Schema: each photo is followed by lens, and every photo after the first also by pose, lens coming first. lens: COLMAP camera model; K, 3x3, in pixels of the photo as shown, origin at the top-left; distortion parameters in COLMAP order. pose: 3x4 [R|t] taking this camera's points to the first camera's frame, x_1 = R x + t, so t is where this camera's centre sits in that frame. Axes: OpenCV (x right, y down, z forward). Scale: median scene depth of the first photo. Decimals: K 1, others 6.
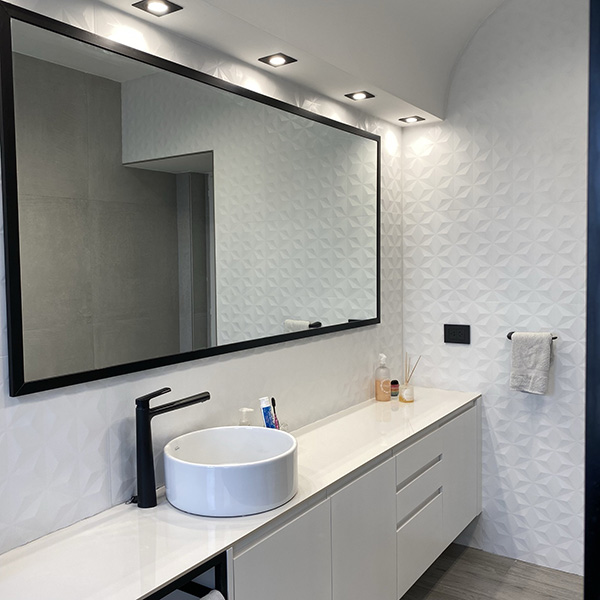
lens RADIAL K [[607.7, 0, 300.0], [0, 607.7, 300.0], [0, 0, 1]] dist [0.114366, -0.280985]
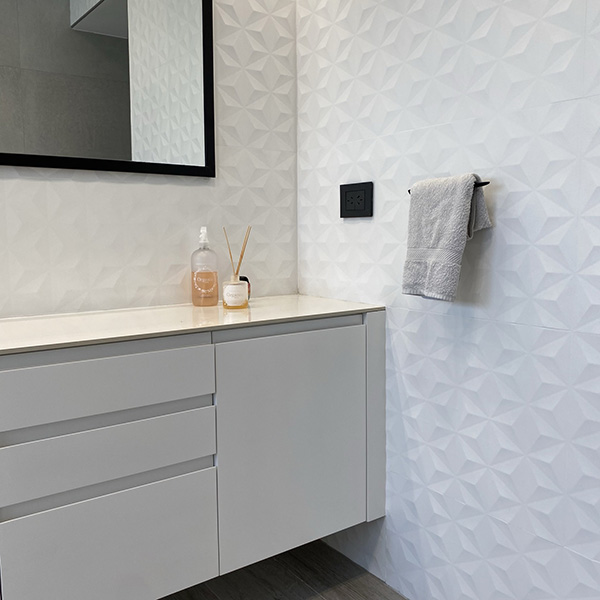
lens RADIAL K [[607.7, 0, 300.0], [0, 607.7, 300.0], [0, 0, 1]] dist [0.114366, -0.280985]
pose [[0.940213, 0.048451, -0.337124, 0.412979], [-0.029391, 0.997679, 0.061417, 0.117333], [0.339317, -0.047837, 0.939455, 0.464865]]
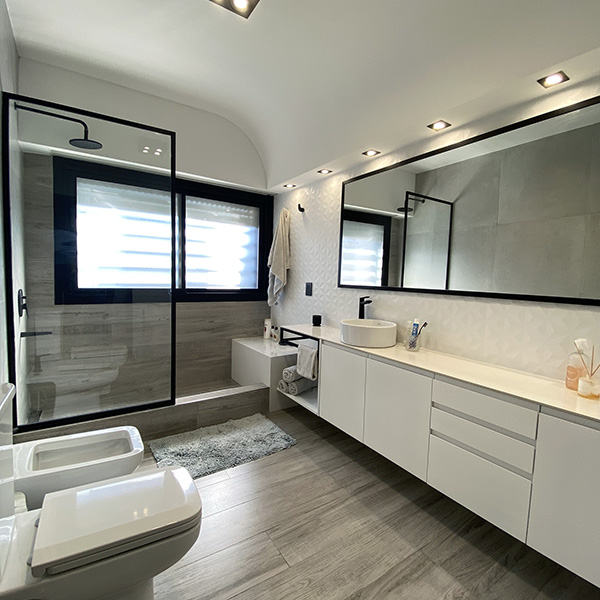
lens RADIAL K [[324.2, 0, 300.0], [0, 324.2, 300.0], [0, 0, 1]] dist [0.061994, -0.055651]
pose [[-0.385563, 0.077425, -0.919427, 0.697999], [-0.075365, 0.990501, 0.115014, 0.010398], [0.919599, 0.113638, -0.376065, 0.731064]]
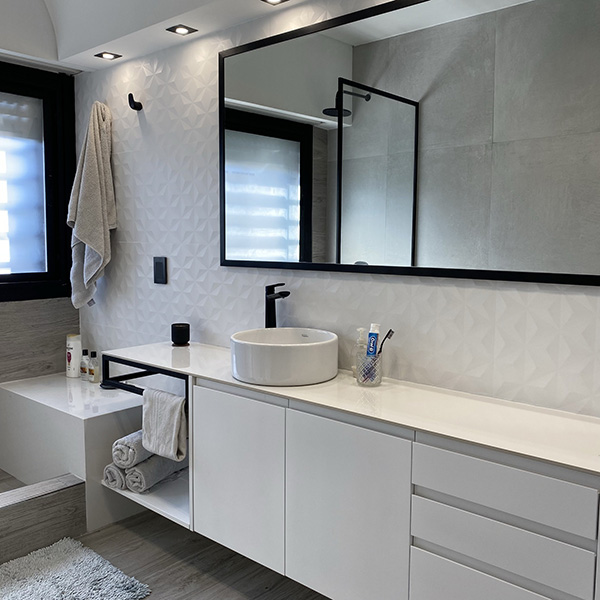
lens RADIAL K [[615.1, 0, 300.2], [0, 615.1, 292.9], [0, 0, 1]] dist [0.107004, -0.263395]
pose [[-0.141587, 0.108860, -0.983922, 0.651684], [-0.059716, 0.991186, 0.118257, 0.000415], [0.988123, 0.075499, -0.133838, 0.709972]]
